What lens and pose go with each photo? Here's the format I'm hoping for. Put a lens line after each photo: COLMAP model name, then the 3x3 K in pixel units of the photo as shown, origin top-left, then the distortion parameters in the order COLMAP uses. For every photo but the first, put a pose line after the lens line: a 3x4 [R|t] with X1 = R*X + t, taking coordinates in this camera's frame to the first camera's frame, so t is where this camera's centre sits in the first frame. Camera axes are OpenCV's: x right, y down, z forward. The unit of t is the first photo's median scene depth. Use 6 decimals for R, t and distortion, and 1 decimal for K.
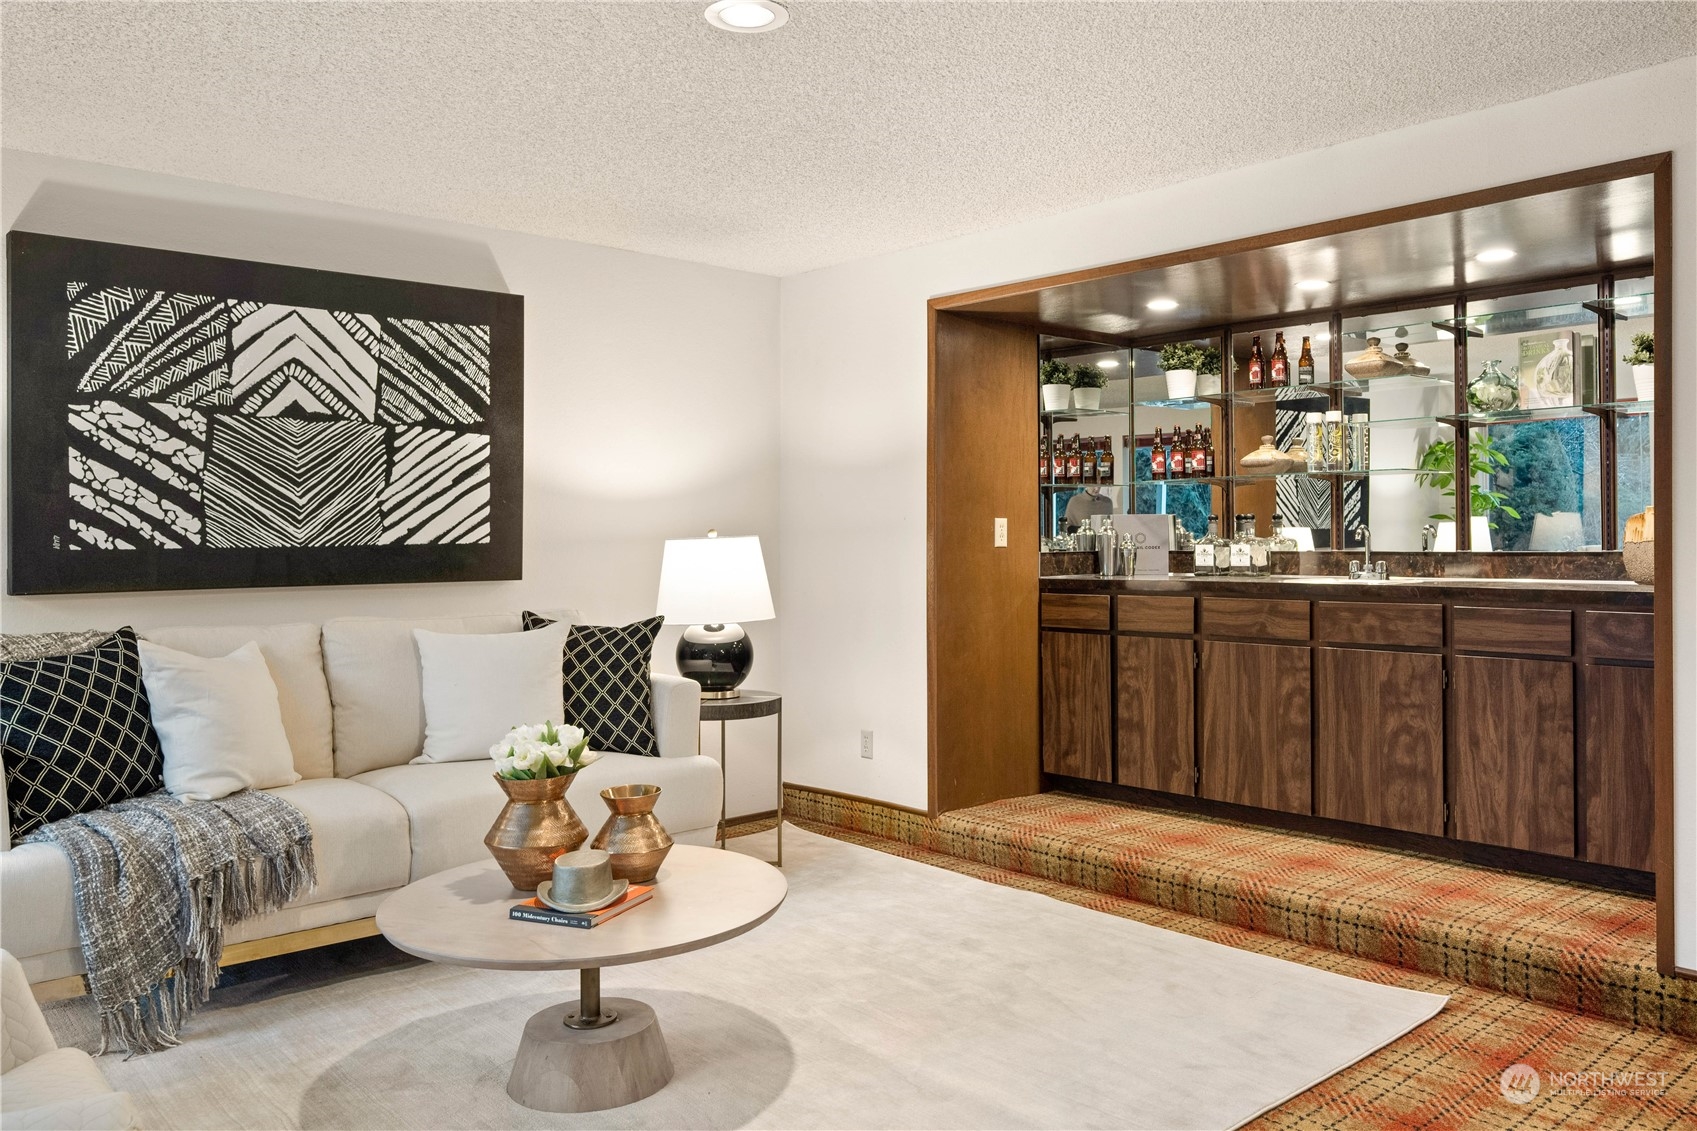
lens RADIAL K [[1229.6, 0, 851.3], [0, 1229.6, 559.2], [0, 0, 1]] dist [-0.002996, -0.002115]
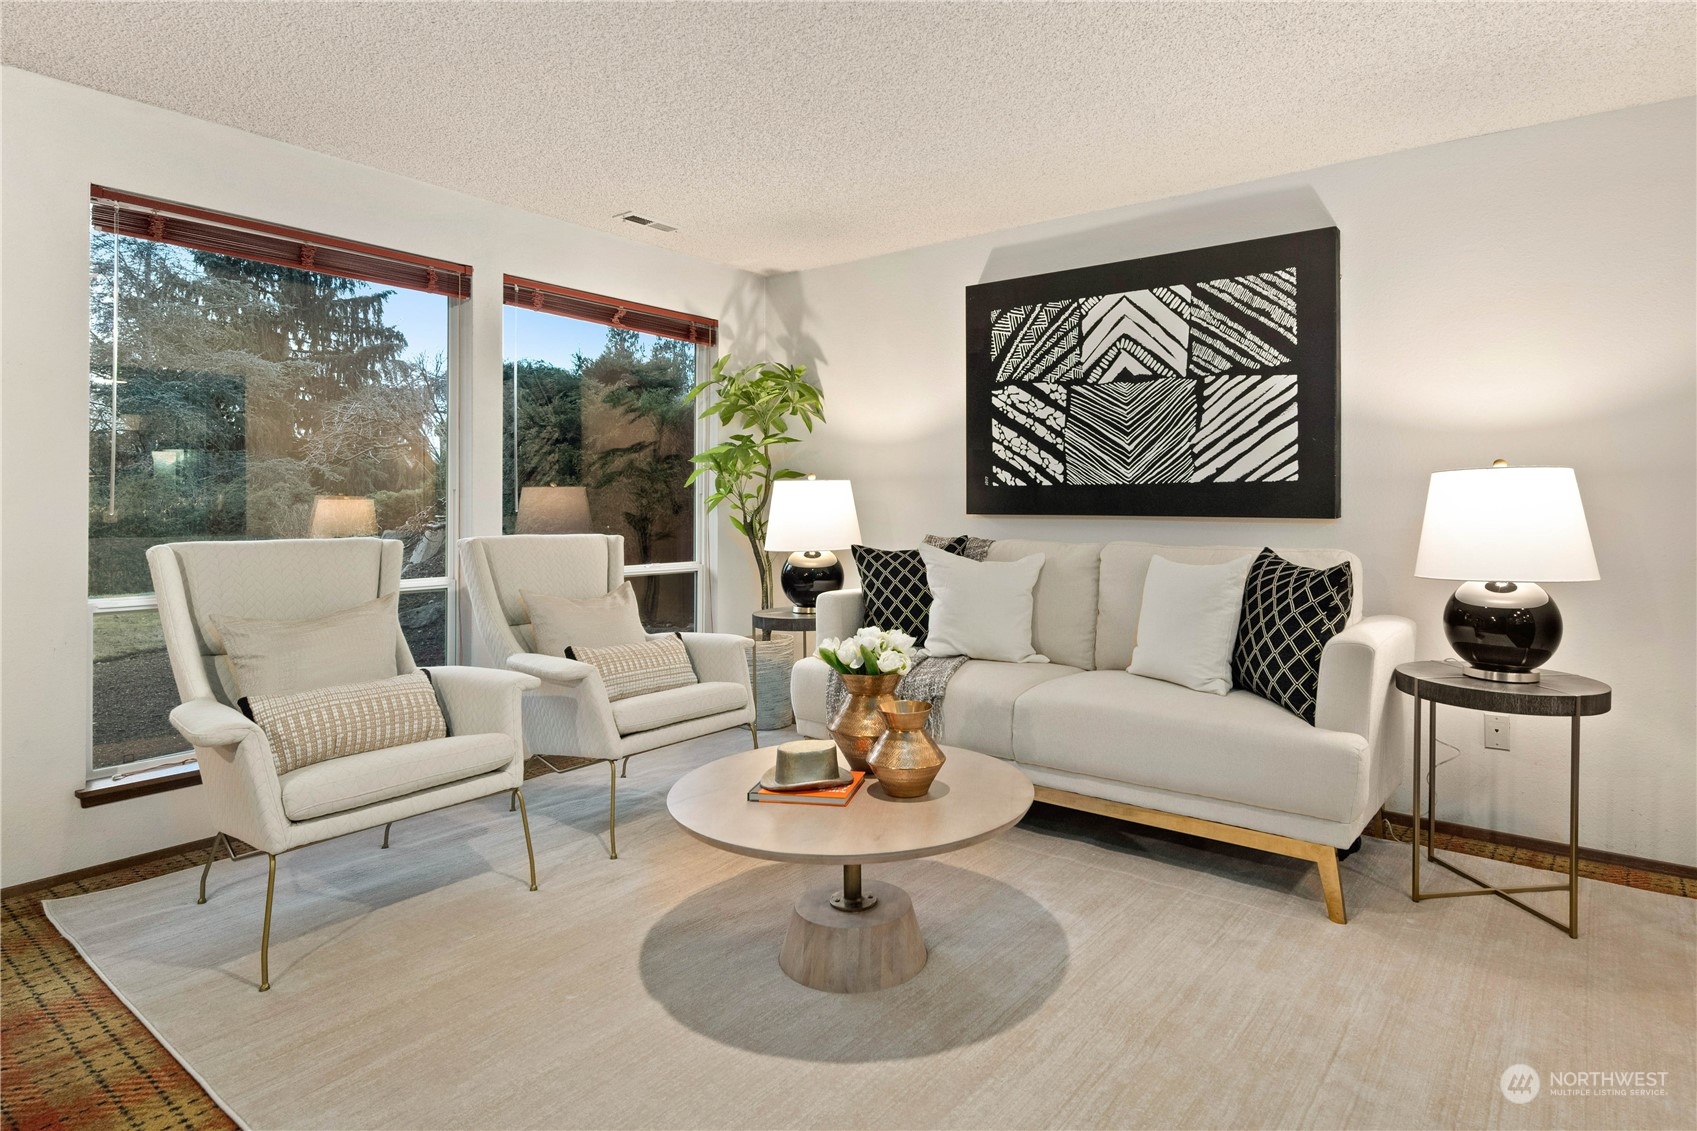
lens RADIAL K [[896.5, 0, 911.0], [0, 896.5, 506.2], [0, 0, 1]] dist [-0.001067, -0.000026]
pose [[0.244797, 0.016335, -0.969437, 0.388744], [-0.019481, 0.999739, 0.011927, 0.006044], [0.969379, 0.015966, 0.245052, 0.571976]]
